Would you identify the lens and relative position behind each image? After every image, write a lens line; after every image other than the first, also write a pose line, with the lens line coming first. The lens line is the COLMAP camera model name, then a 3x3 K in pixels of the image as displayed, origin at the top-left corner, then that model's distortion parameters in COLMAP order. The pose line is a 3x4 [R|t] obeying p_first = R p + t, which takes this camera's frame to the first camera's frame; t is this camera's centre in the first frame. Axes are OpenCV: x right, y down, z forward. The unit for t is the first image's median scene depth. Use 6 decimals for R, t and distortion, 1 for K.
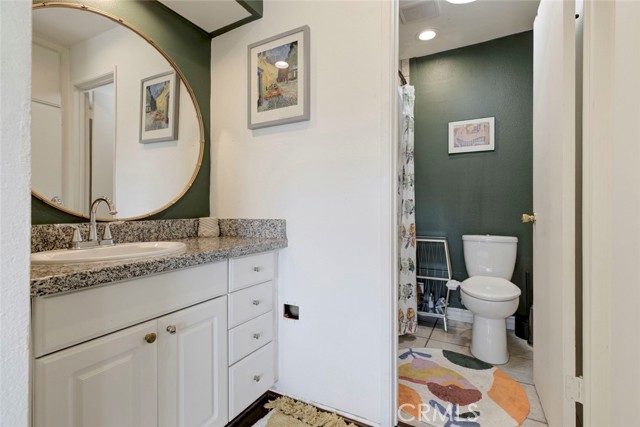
lens RADIAL K [[300.3, 0, 323.5], [0, 300.3, 214.4], [0, 0, 1]] dist [0.001930, 0.000130]
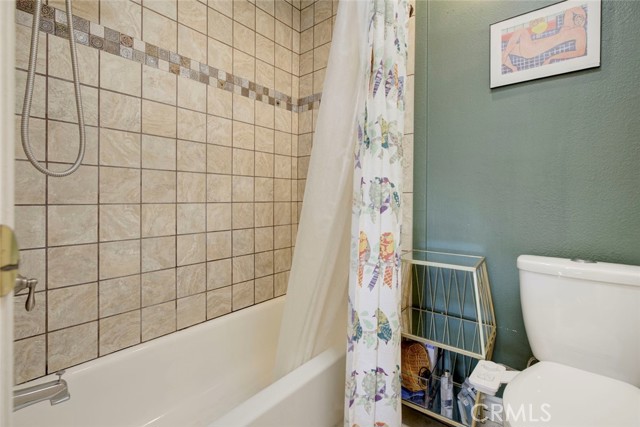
lens RADIAL K [[300.3, 0, 316.7], [0, 300.3, 198.6], [0, 0, 1]] dist [0.001930, 0.000130]
pose [[0.979938, 0.009672, -0.199066, 0.251264], [-0.011865, 0.999881, -0.009822, -0.011603], [0.198947, 0.011987, 0.979937, 0.487342]]
